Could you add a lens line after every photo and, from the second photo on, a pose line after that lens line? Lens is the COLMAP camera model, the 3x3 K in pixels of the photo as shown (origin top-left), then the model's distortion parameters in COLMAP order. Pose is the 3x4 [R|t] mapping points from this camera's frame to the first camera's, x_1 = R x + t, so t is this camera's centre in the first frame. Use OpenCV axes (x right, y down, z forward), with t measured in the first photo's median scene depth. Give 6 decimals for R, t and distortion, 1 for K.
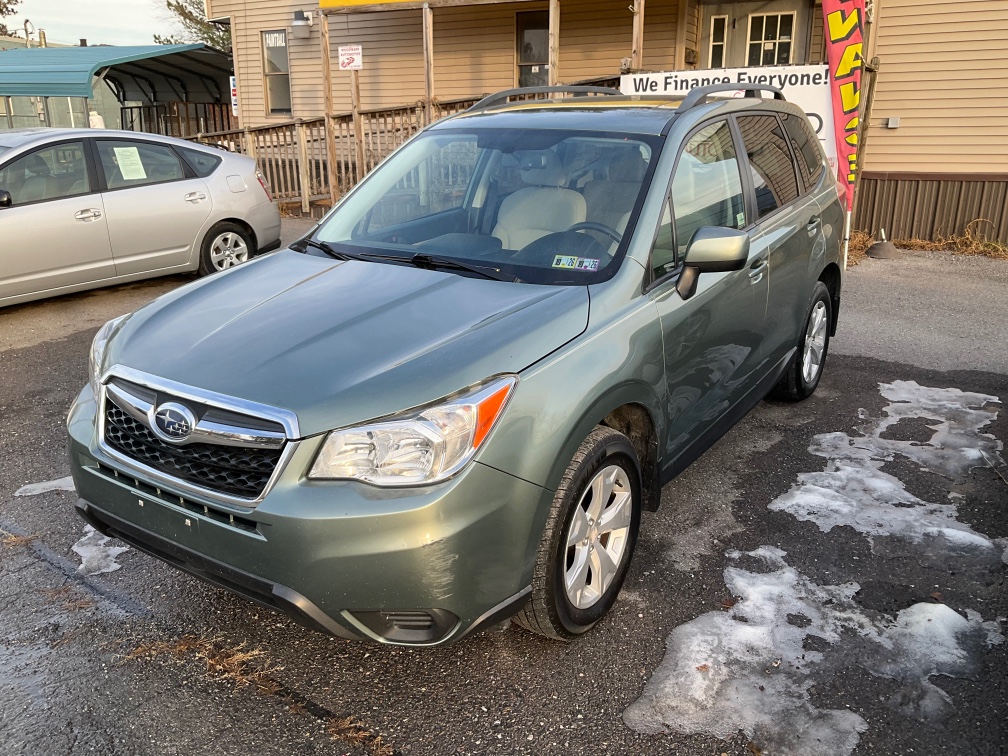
lens RADIAL K [[857.0, 0, 501.5], [0, 857.0, 381.3], [0, 0, 1]] dist [0.026207, -0.047242]
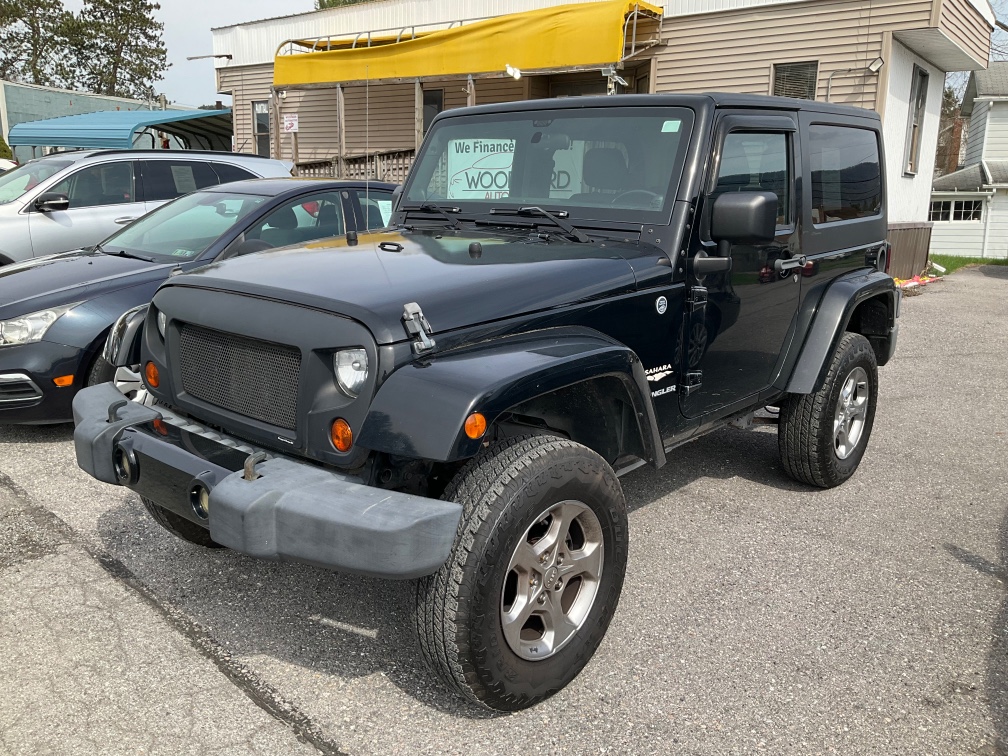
lens RADIAL K [[857.0, 0, 506.5], [0, 857.0, 382.2], [0, 0, 1]] dist [0.026207, -0.047242]
pose [[0.989229, 0.053772, -0.136144, 0.340703], [-0.062367, 0.996268, -0.059669, 0.071188], [0.132427, 0.067518, 0.988890, -0.217149]]
